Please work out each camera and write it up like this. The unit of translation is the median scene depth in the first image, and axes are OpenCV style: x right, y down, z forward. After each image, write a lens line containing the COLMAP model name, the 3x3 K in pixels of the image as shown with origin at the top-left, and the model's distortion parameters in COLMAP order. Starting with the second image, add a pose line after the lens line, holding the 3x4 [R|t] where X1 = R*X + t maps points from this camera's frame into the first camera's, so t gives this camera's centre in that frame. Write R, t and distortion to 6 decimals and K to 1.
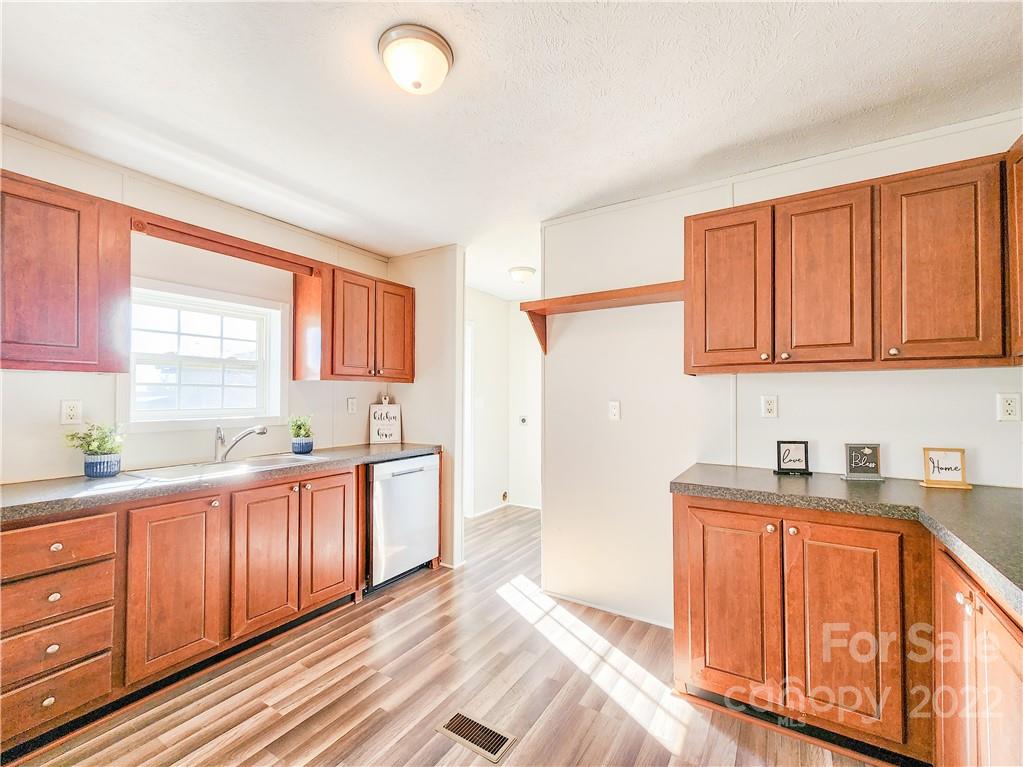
lens RADIAL K [[438.3, 0, 513.7], [0, 438.3, 390.6], [0, 0, 1]] dist [-0.000655, 0.002939]
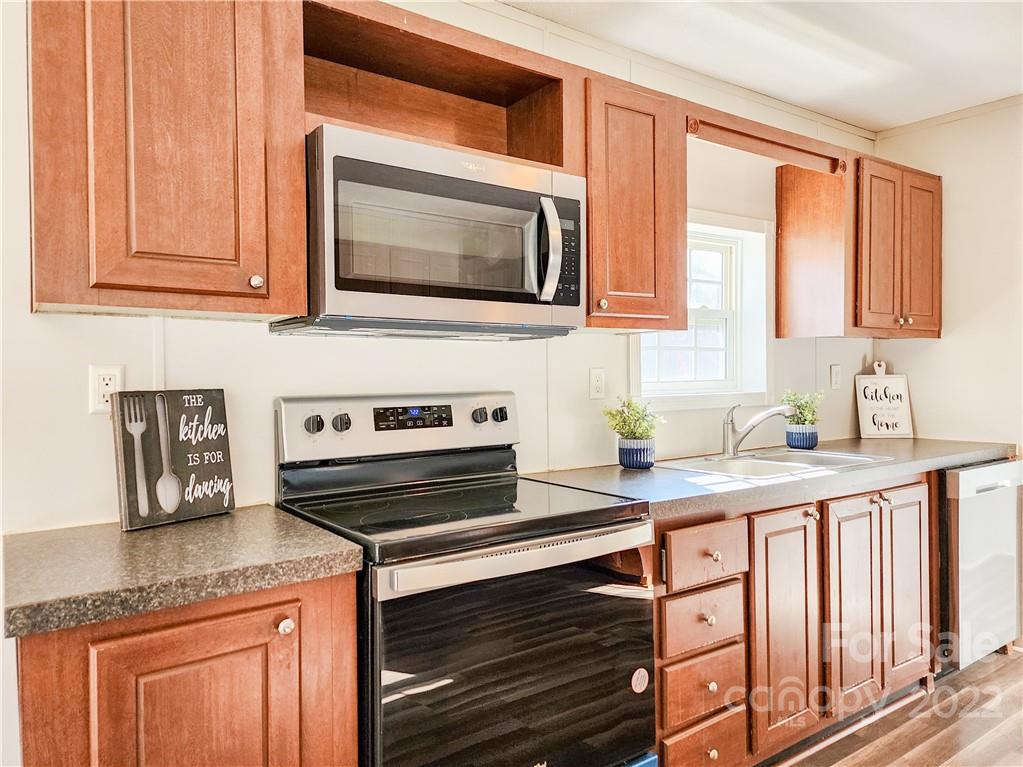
lens RADIAL K [[693.7, 0, 497.6], [0, 693.7, 379.9], [0, 0, 1]] dist [0.047496, -0.004612]
pose [[0.919085, -0.005097, -0.394026, -0.535983], [0.016236, 0.999557, 0.024940, 0.007362], [0.393725, -0.029320, 0.918761, -0.155807]]
